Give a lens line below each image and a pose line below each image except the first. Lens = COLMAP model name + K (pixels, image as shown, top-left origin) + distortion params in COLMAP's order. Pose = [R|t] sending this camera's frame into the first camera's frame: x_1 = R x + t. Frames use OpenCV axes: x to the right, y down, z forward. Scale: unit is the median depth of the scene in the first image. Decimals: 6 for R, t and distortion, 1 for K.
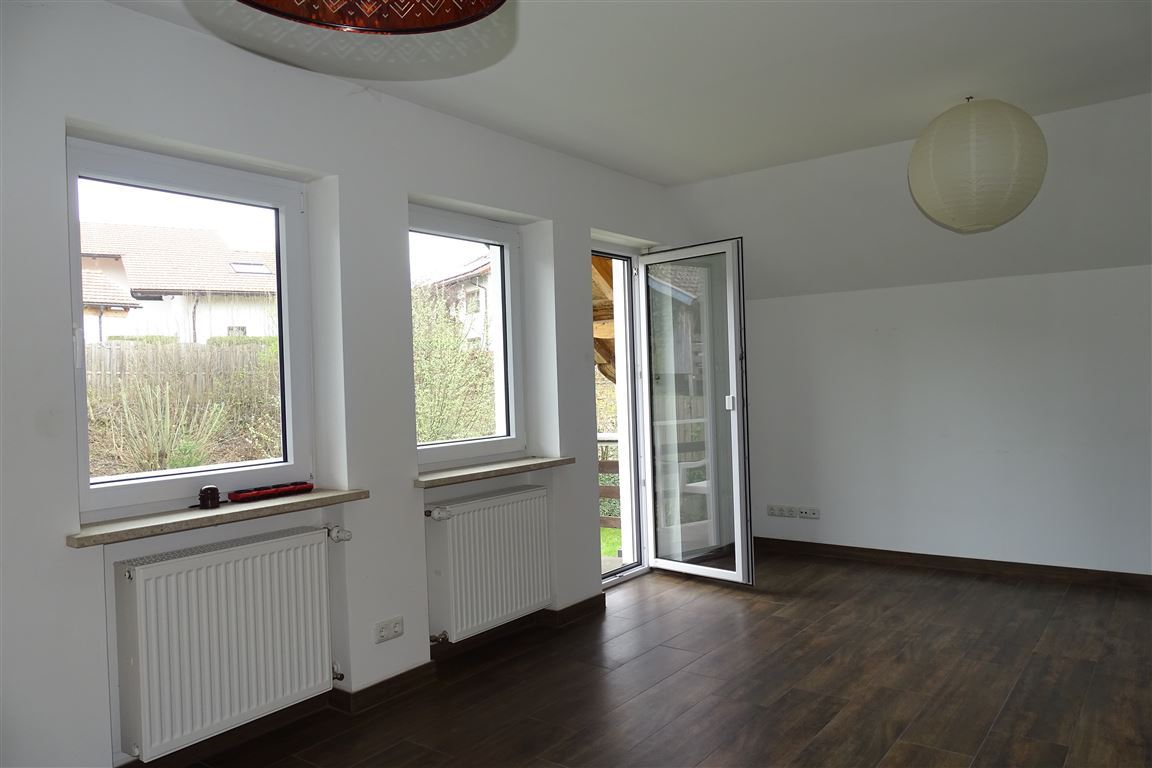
lens RADIAL K [[819.4, 0, 574.7], [0, 819.4, 383.2], [0, 0, 1]] dist [0.004325, -0.005438]
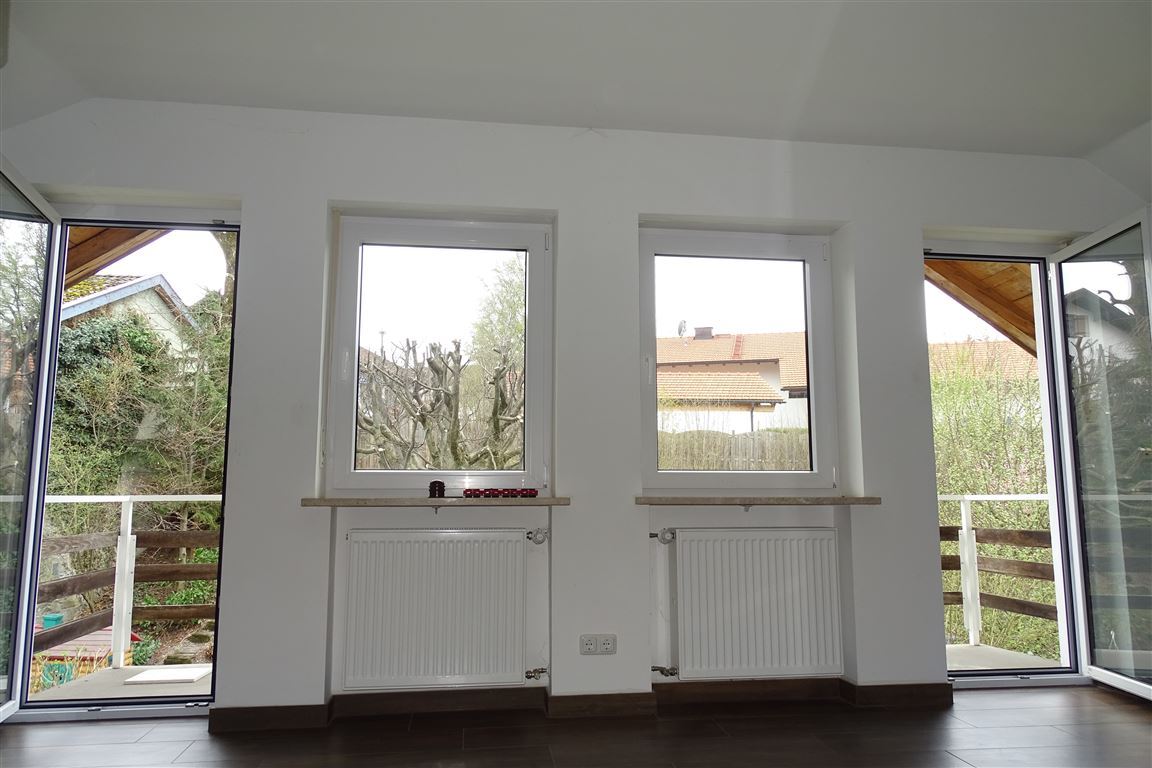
lens RADIAL K [[819.4, 0, 574.2], [0, 819.4, 379.7], [0, 0, 1]] dist [0.004325, -0.005438]
pose [[0.701733, -0.062787, -0.709668, 0.353664], [-0.027522, 0.992977, -0.115066, 0.072498], [0.711908, 0.100277, 0.695076, 0.190726]]
